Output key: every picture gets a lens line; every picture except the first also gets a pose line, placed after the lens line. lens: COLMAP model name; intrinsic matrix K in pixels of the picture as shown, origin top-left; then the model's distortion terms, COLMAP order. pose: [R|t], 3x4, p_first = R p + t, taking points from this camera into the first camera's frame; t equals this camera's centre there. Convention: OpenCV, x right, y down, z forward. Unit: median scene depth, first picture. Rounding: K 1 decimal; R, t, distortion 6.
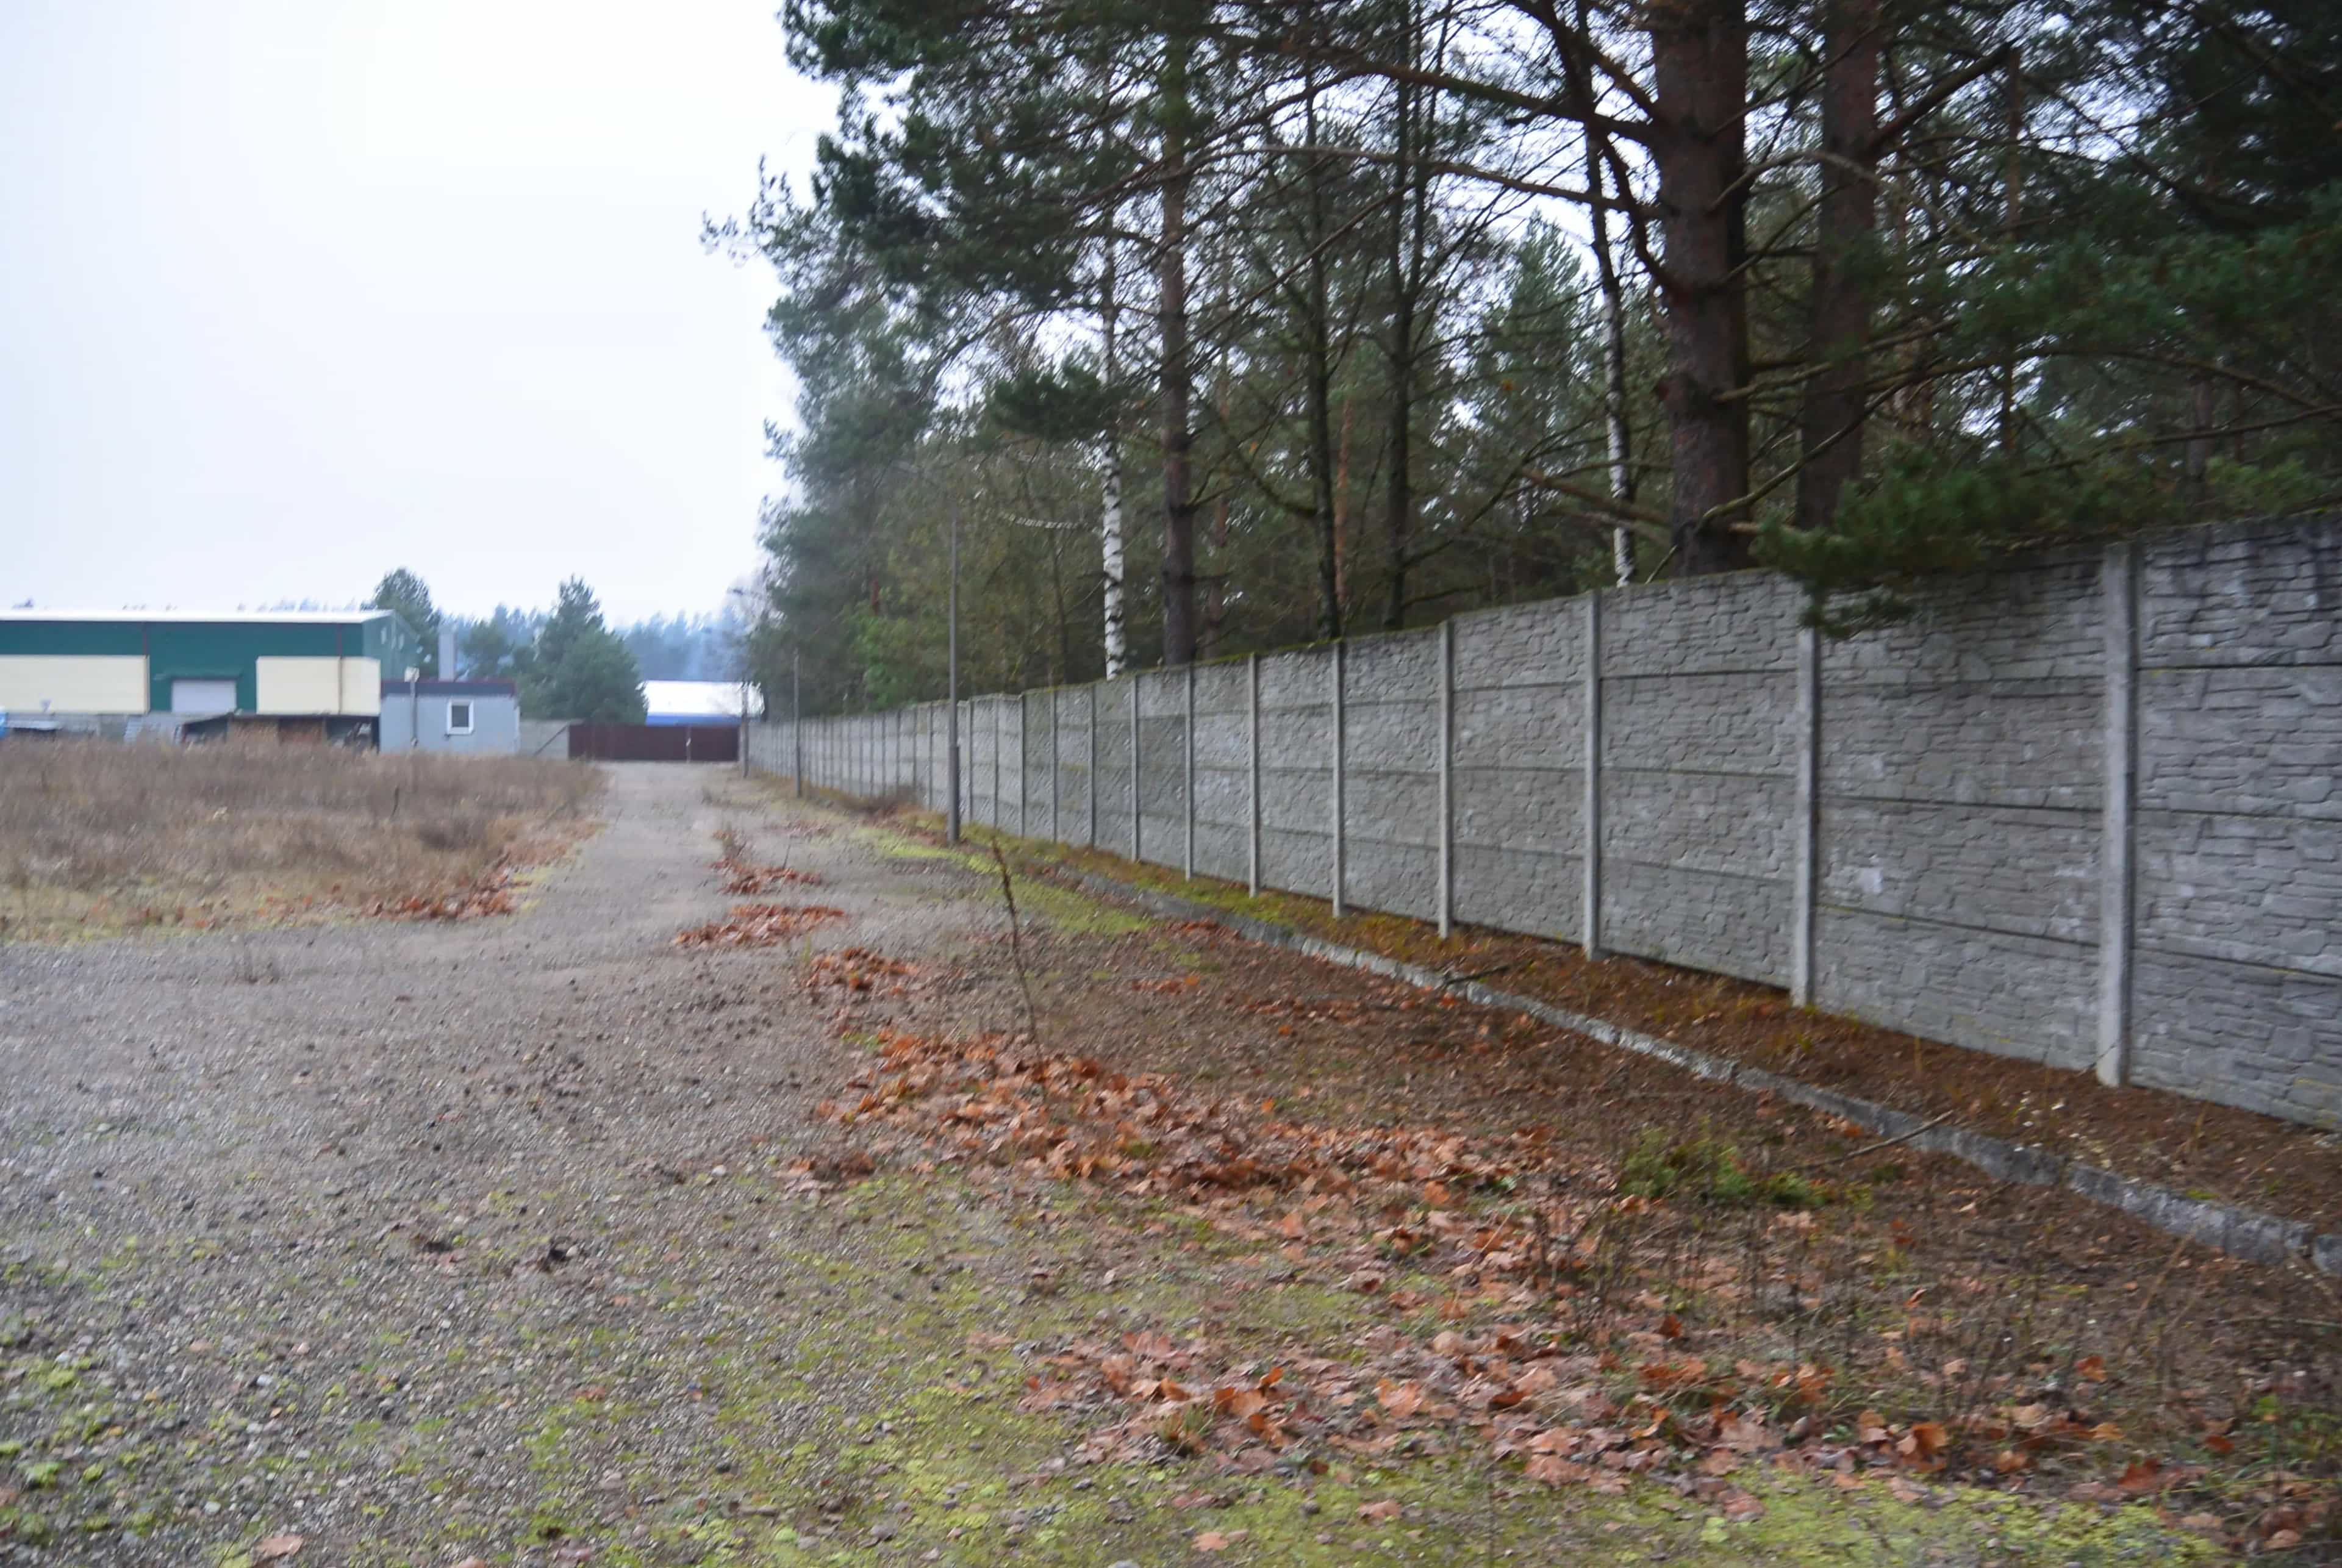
lens RADIAL K [[2014.9, 0, 1165.9], [0, 2014.9, 827.0], [0, 0, 1]] dist [-0.128408, 0.023984]
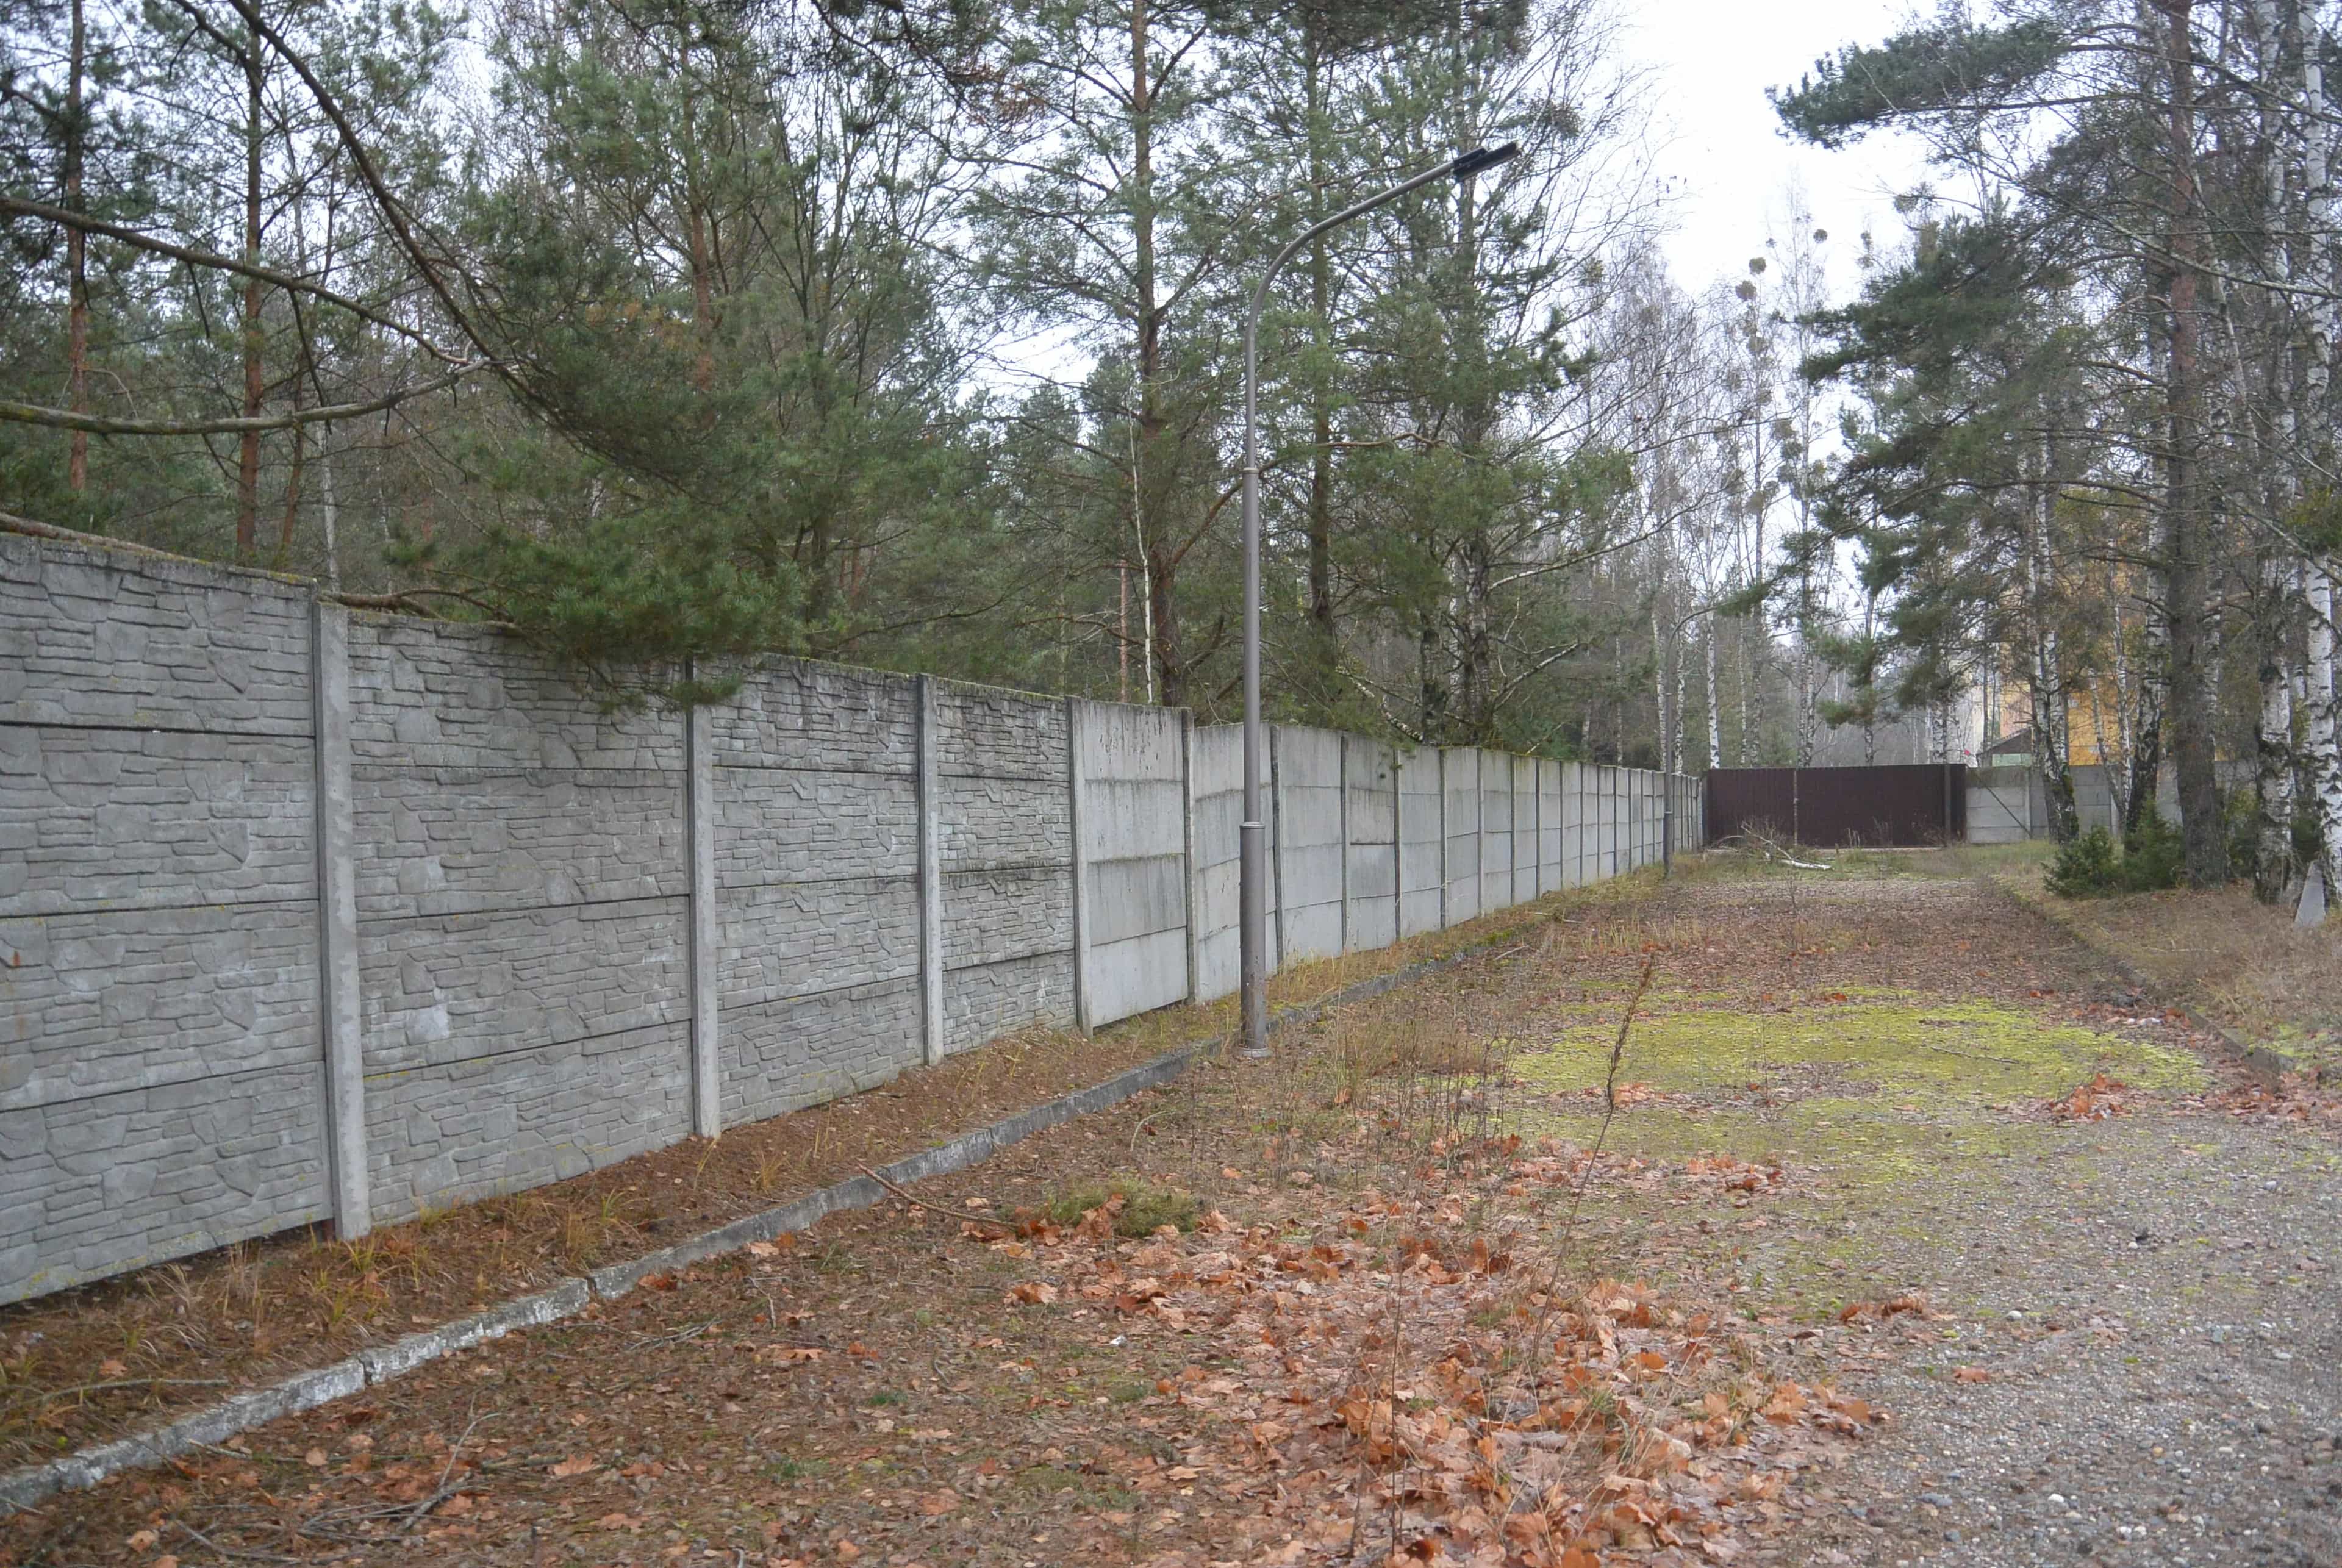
lens RADIAL K [[2014.9, 0, 1165.9], [0, 2014.9, 827.0], [0, 0, 1]] dist [-0.128408, 0.023984]
pose [[-0.827994, -0.004366, 0.560719, -0.326868], [0.029643, 0.998231, 0.051545, -0.085828], [-0.559952, 0.059300, -0.826400, 1.597309]]
